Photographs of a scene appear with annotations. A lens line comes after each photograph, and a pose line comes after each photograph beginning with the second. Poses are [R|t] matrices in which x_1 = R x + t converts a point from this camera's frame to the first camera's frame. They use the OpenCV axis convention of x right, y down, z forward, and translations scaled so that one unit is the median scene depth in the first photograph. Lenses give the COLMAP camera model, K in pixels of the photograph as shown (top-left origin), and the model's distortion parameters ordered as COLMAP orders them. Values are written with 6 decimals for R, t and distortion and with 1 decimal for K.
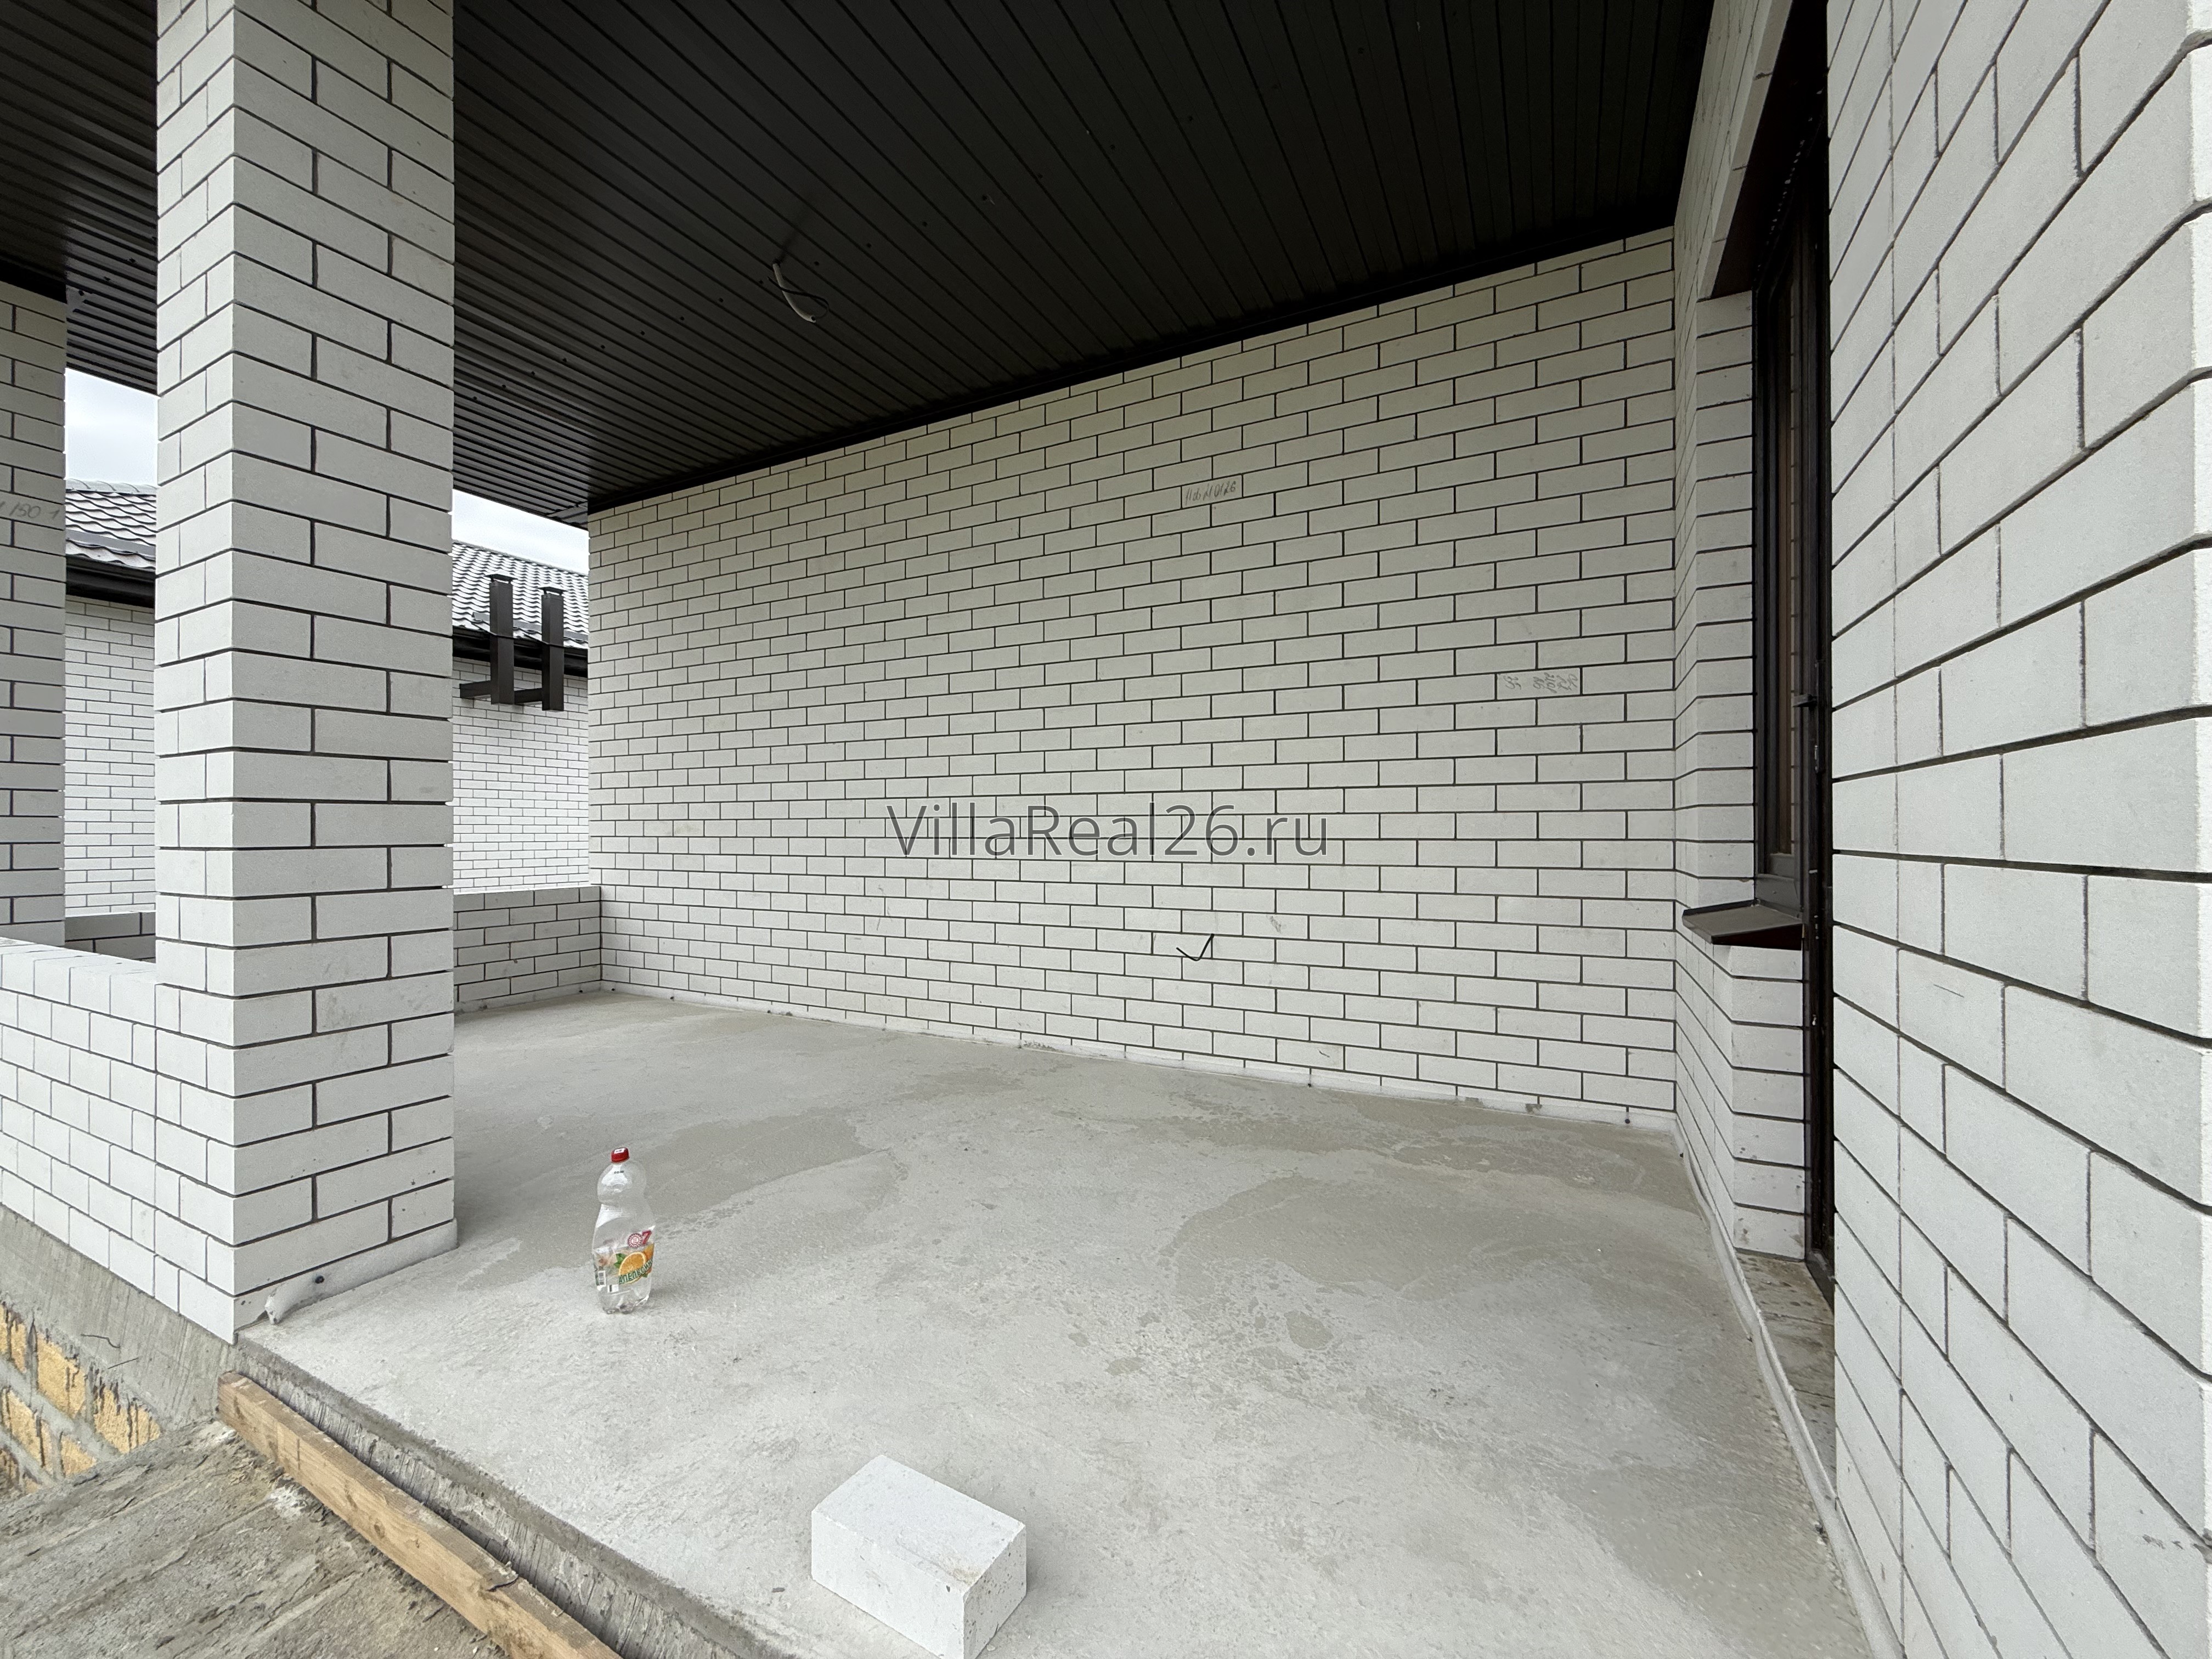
lens RADIAL K [[887.3, 0, 1100.1], [0, 887.3, 833.4], [0, 0, 1]] dist [0.001330, 0.000482]
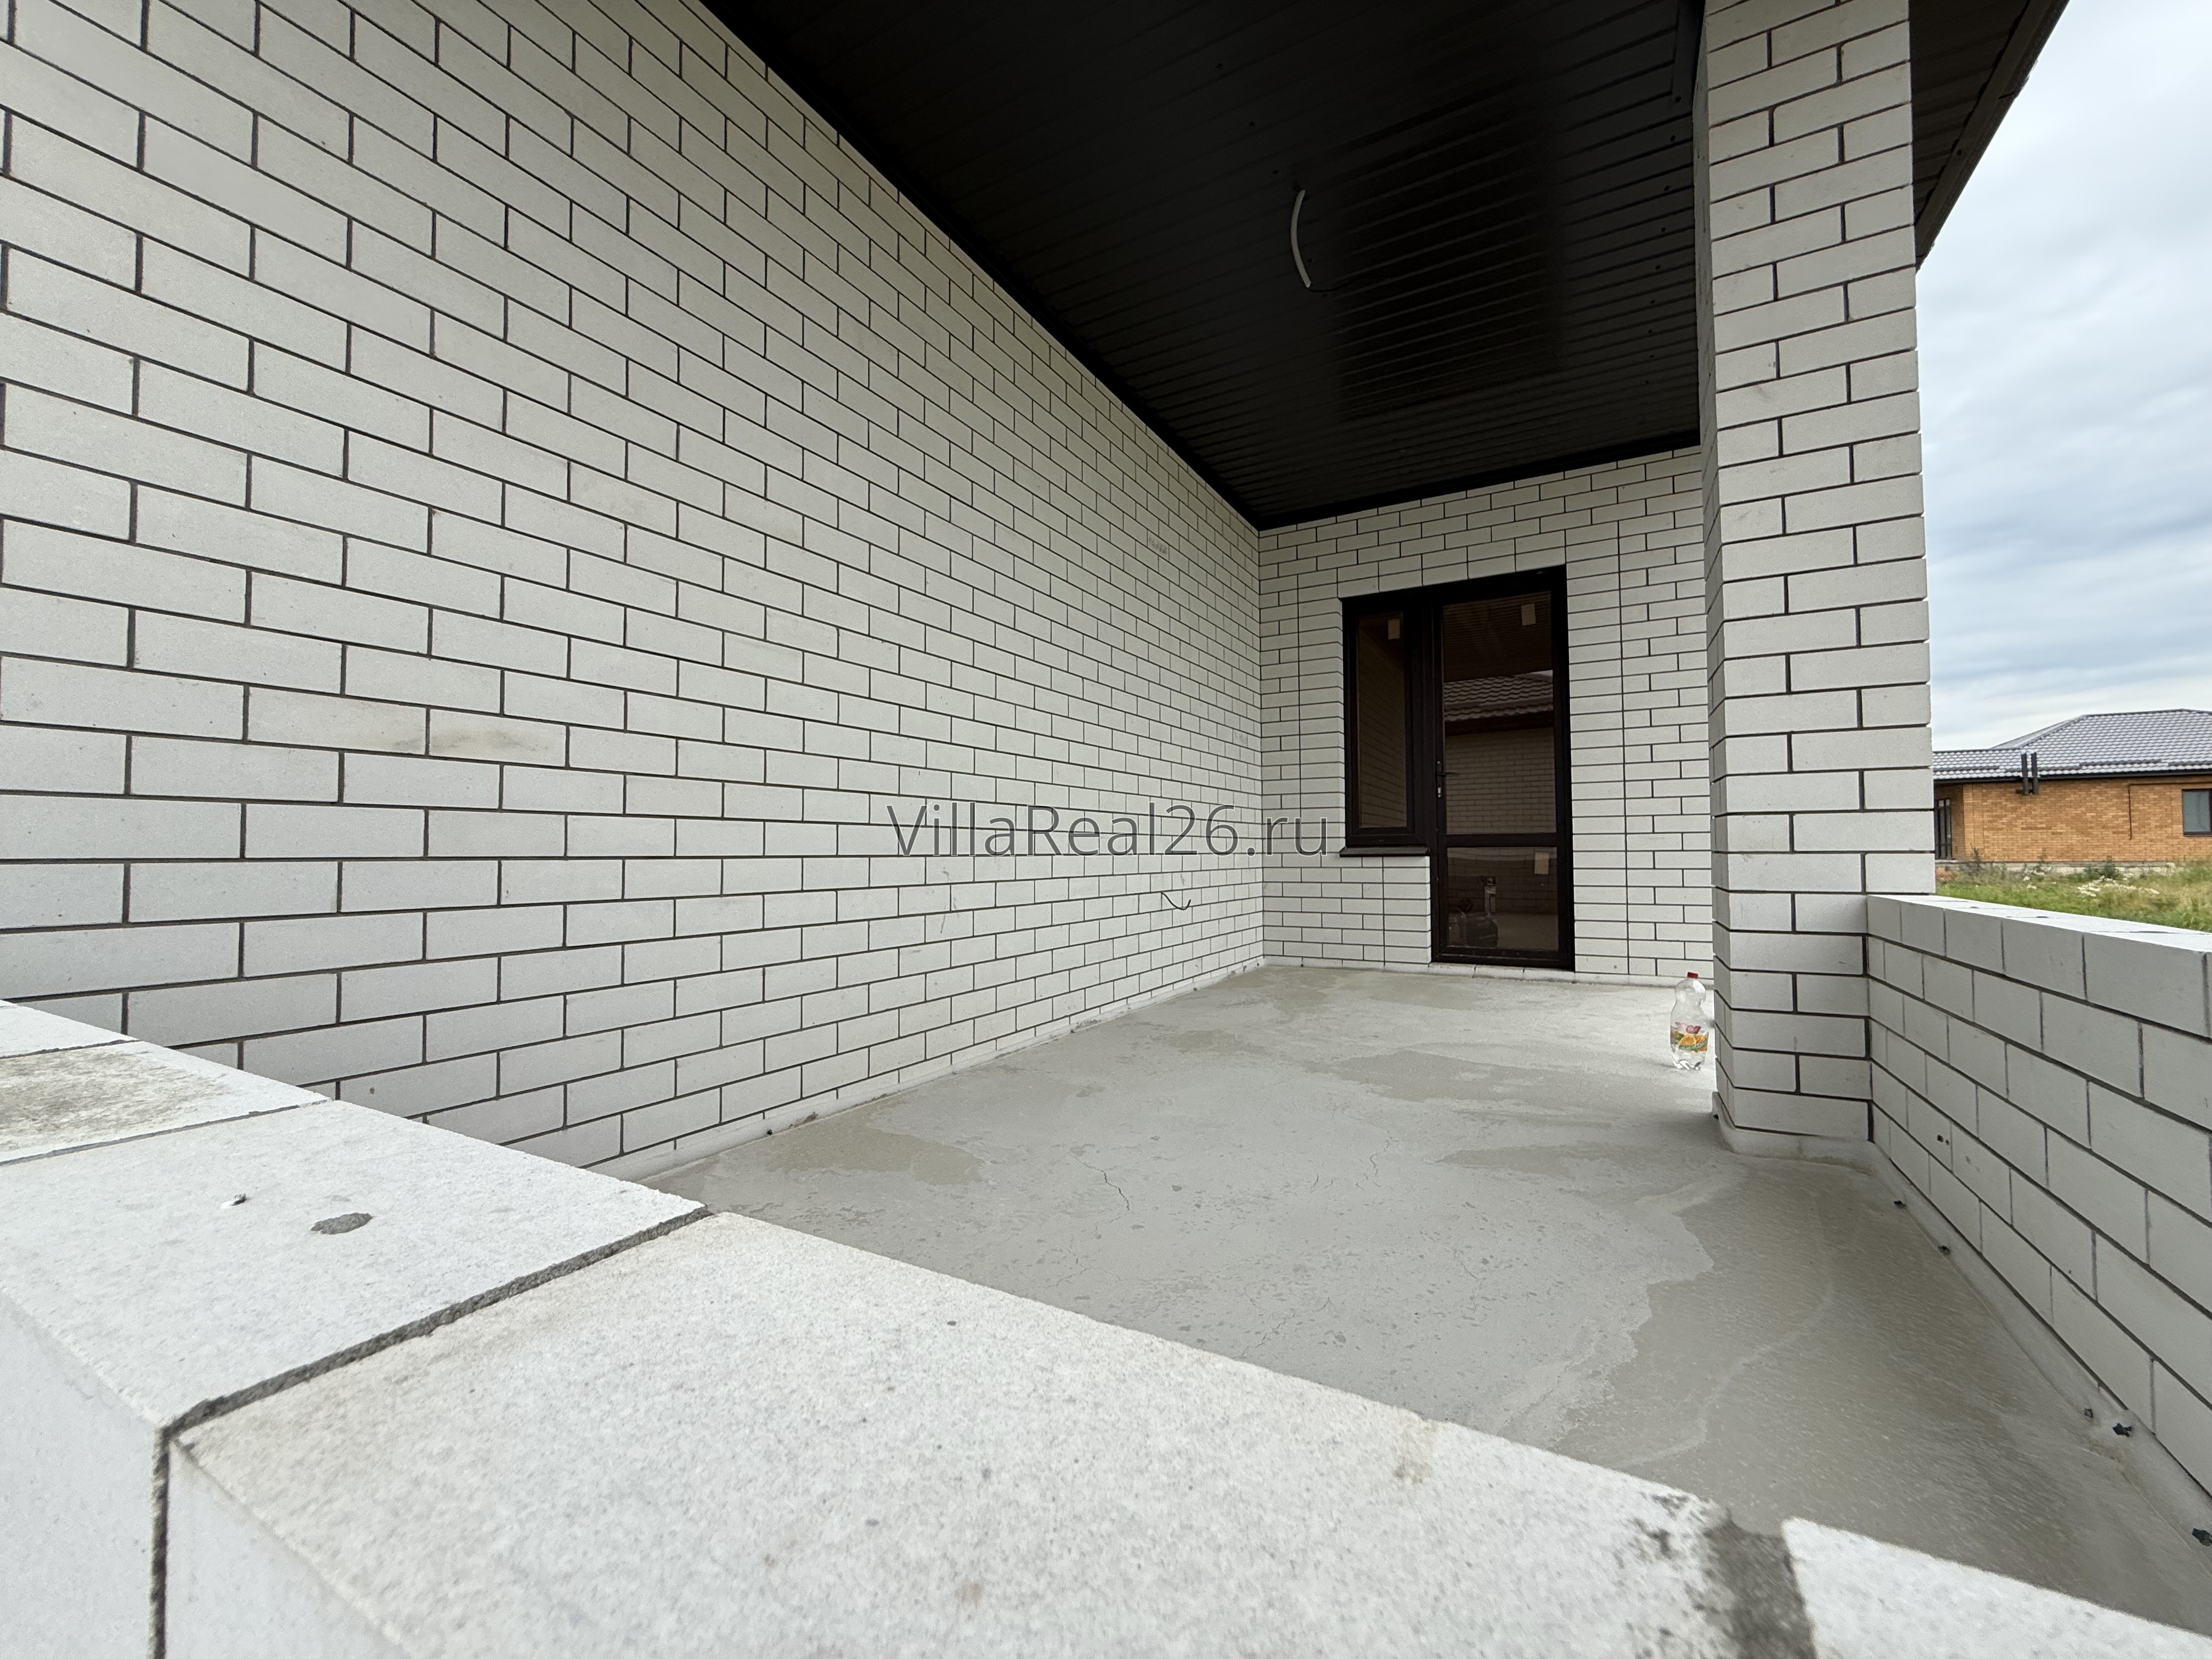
lens RADIAL K [[887.3, 0, 1104.7], [0, 887.3, 829.7], [0, 0, 1]] dist [0.001330, 0.000482]
pose [[0.024068, 0.027054, 0.999344, -0.888756], [0.006480, 0.999609, -0.027217, 0.046064], [-0.999689, 0.007131, 0.023883, 0.812385]]
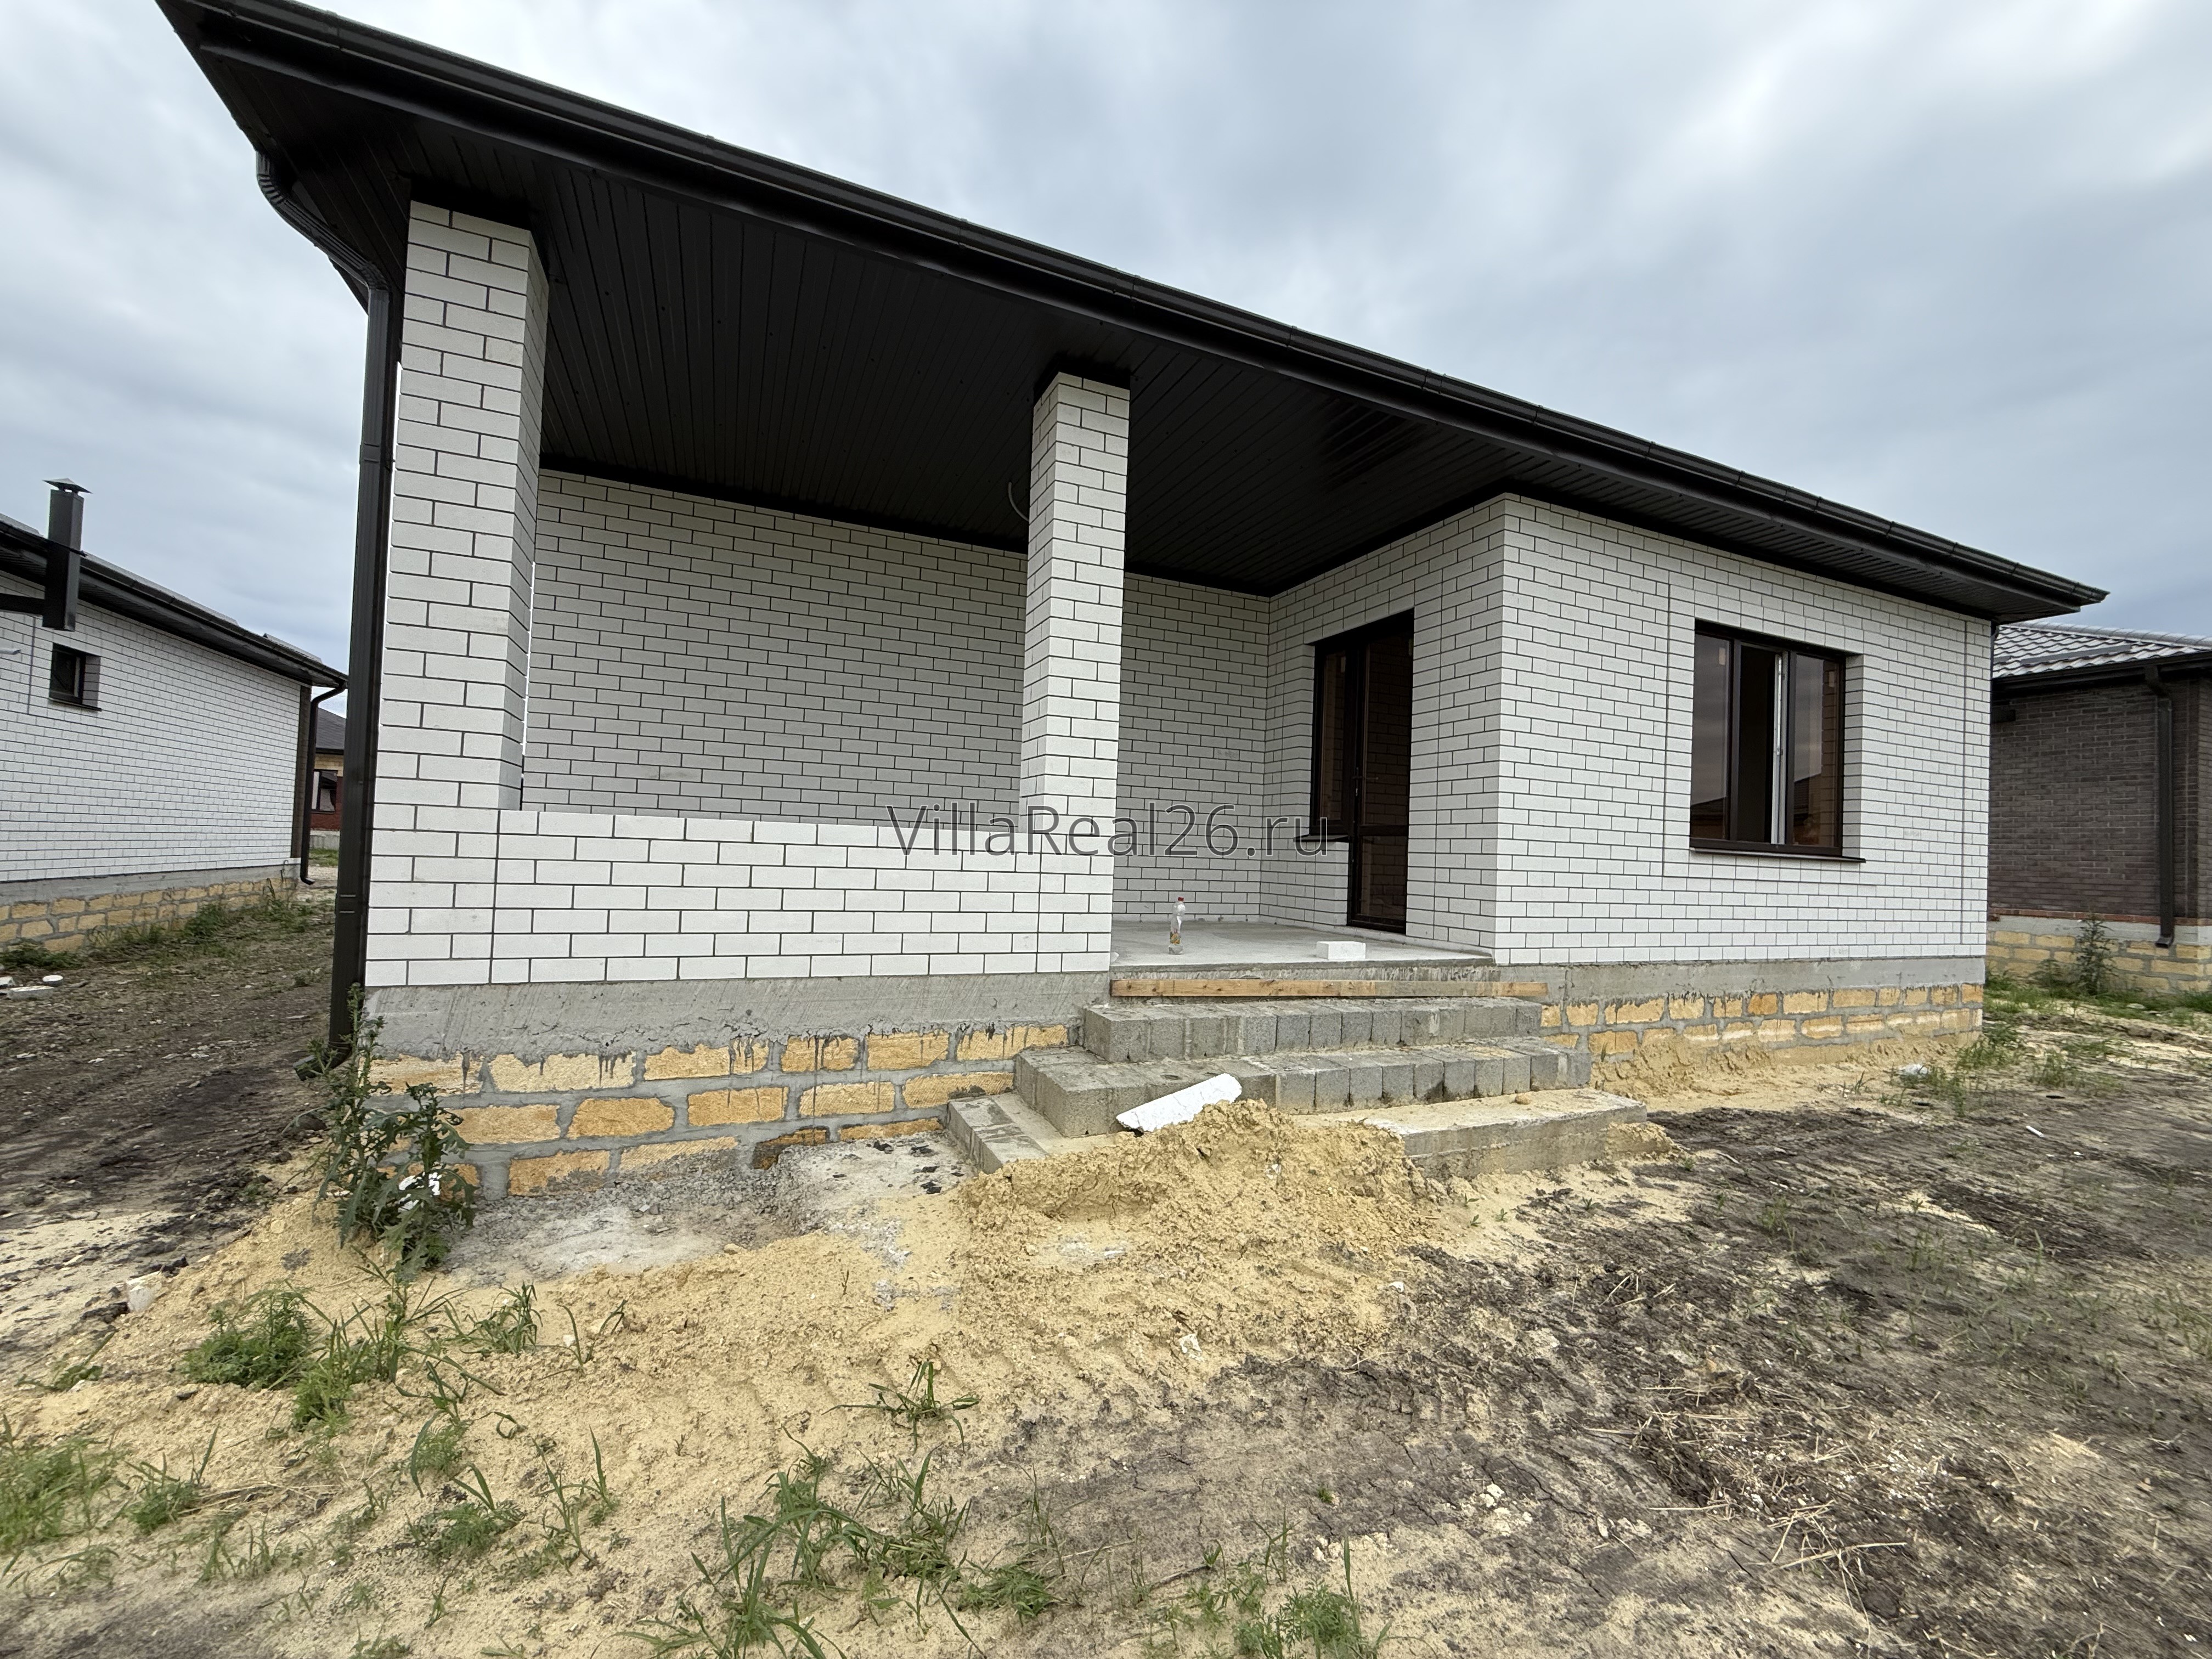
lens RADIAL K [[887.3, 0, 1102.0], [0, 887.3, 837.0], [0, 0, 1]] dist [0.001330, 0.000482]
pose [[0.630692, 0.036978, 0.775152, -1.129648], [-0.038689, 0.999120, -0.016184, 0.084032], [-0.775068, -0.019783, 0.631568, -0.234656]]
